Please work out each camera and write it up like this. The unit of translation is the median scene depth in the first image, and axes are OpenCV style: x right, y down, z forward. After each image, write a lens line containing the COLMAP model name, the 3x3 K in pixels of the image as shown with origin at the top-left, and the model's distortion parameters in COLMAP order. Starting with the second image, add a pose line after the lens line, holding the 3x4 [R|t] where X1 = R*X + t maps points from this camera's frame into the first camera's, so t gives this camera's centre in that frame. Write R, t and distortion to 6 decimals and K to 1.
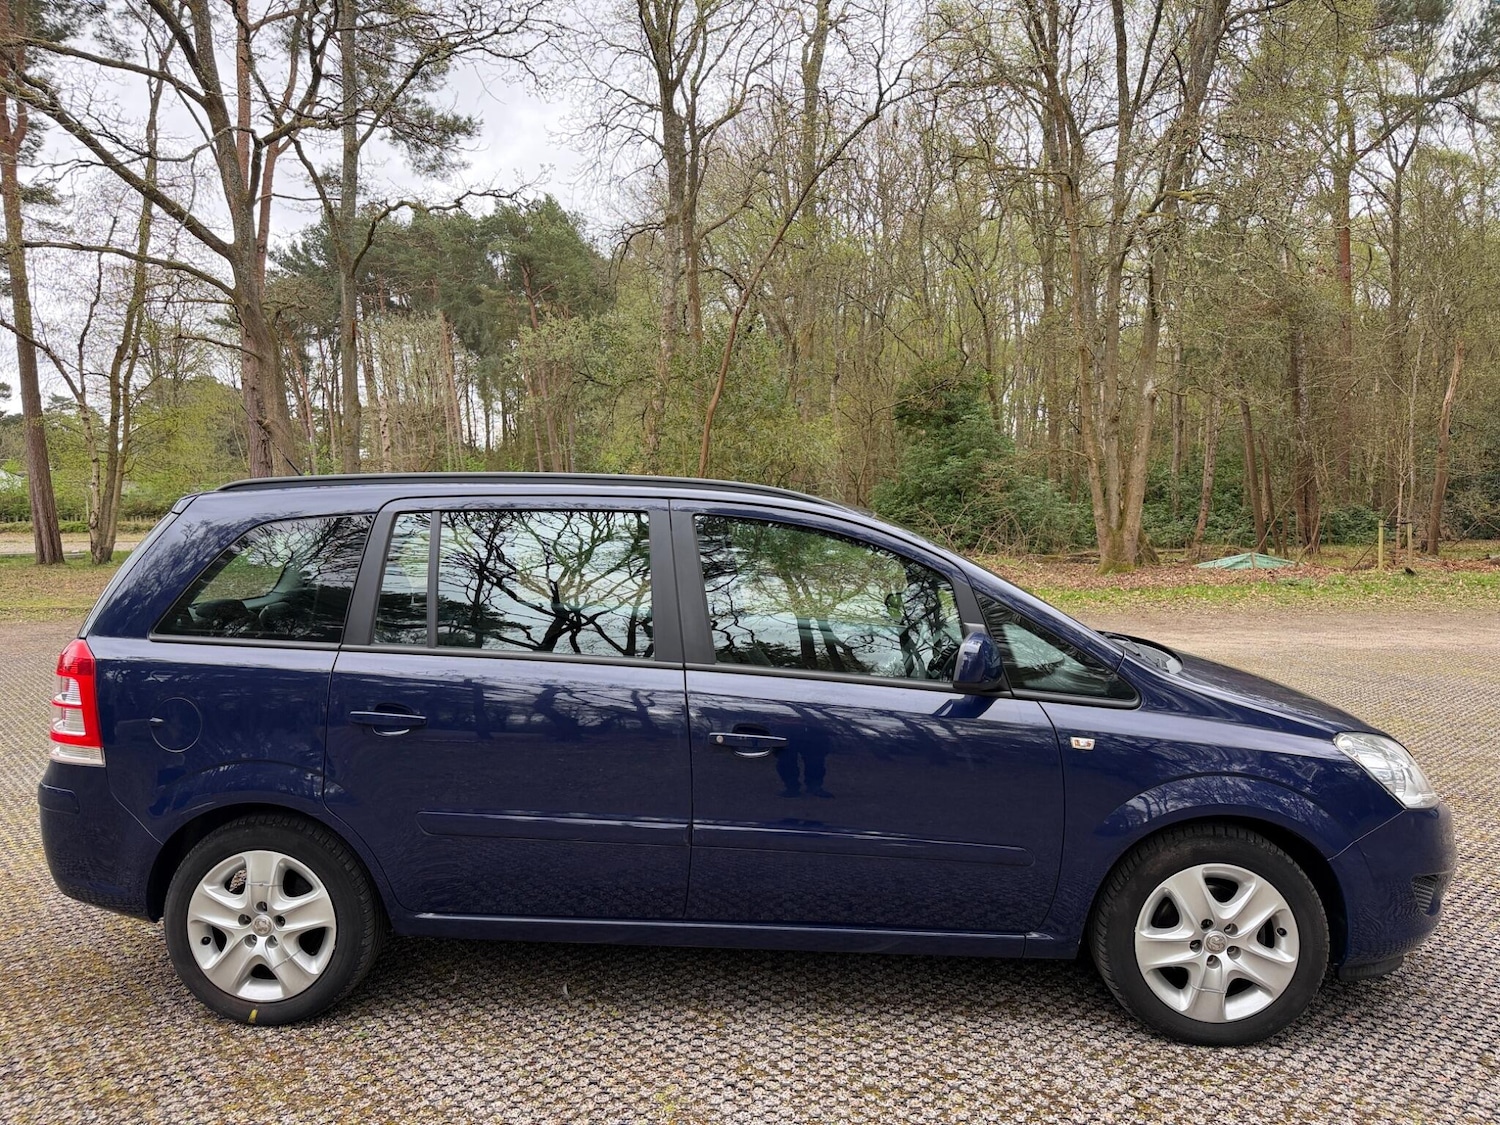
lens RADIAL K [[1094.4, 0, 750.0], [0, 1094.4, 562.5], [0, 0, 1]] dist [0.007641, -0.011116]
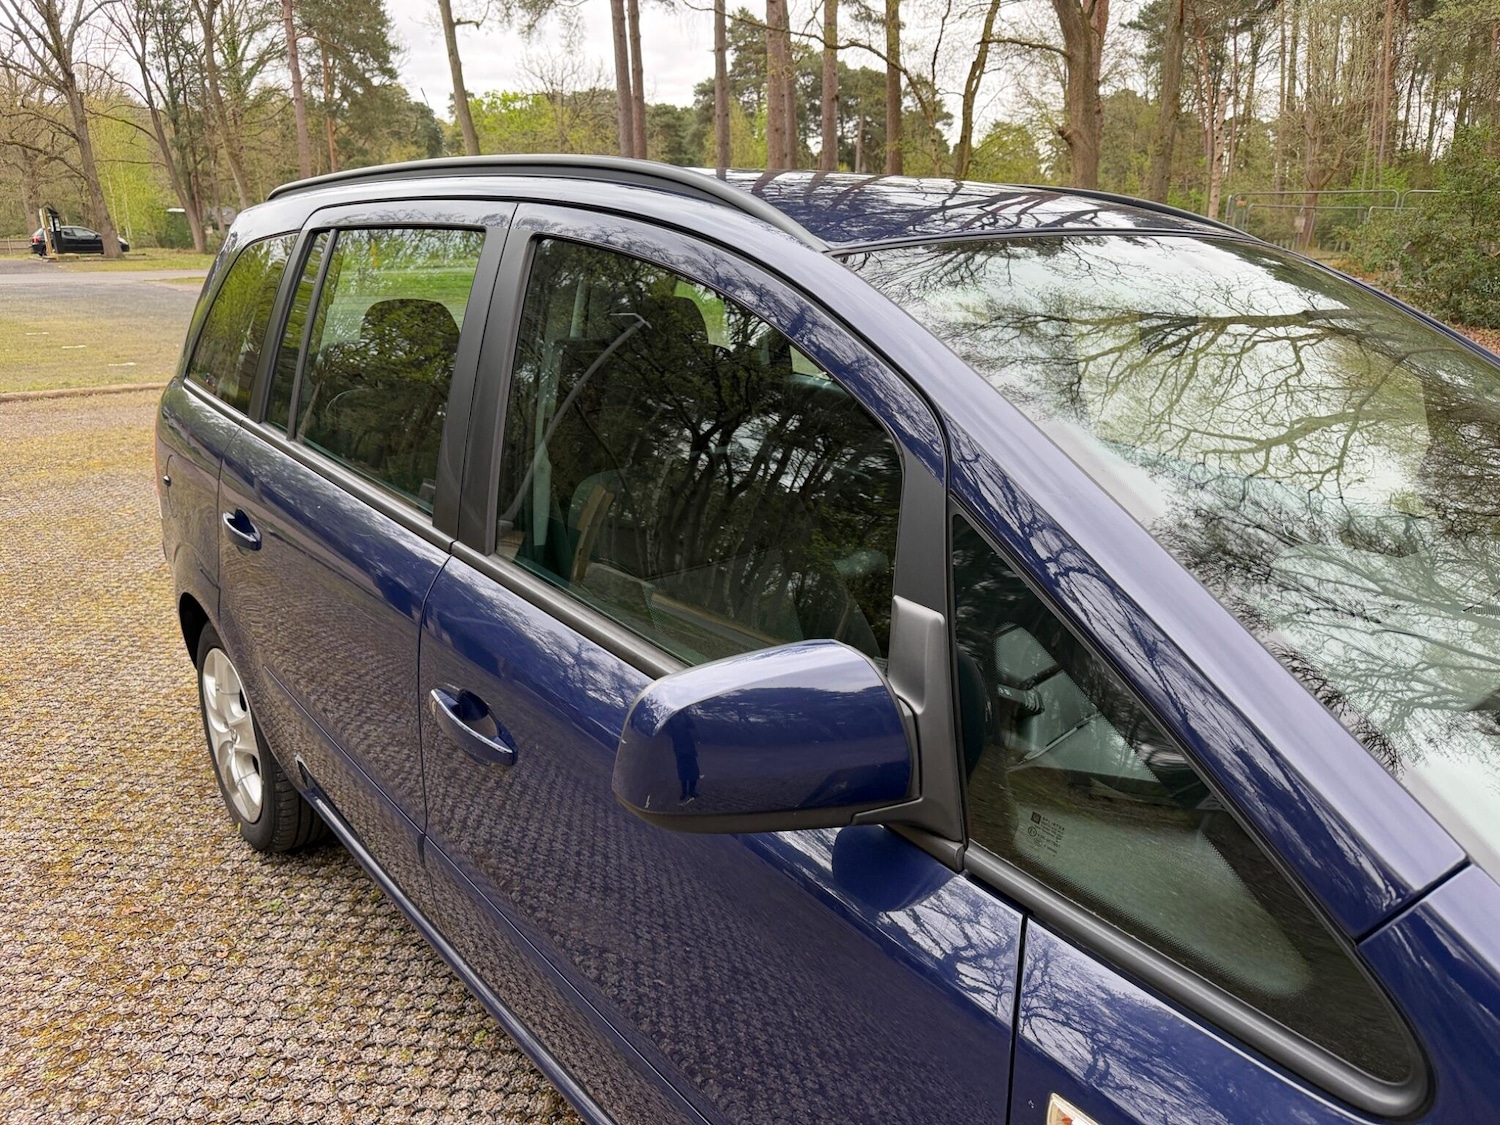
lens RADIAL K [[1079.6, 0, 750.0], [0, 1079.6, 562.5], [0, 0, 1]] dist [-0.006506, -0.001969]
pose [[0.688979, 0.215925, -0.691870, 0.069899], [-0.038830, 0.964218, 0.262253, -0.006287], [0.723740, -0.153822, 0.672710, 0.138824]]
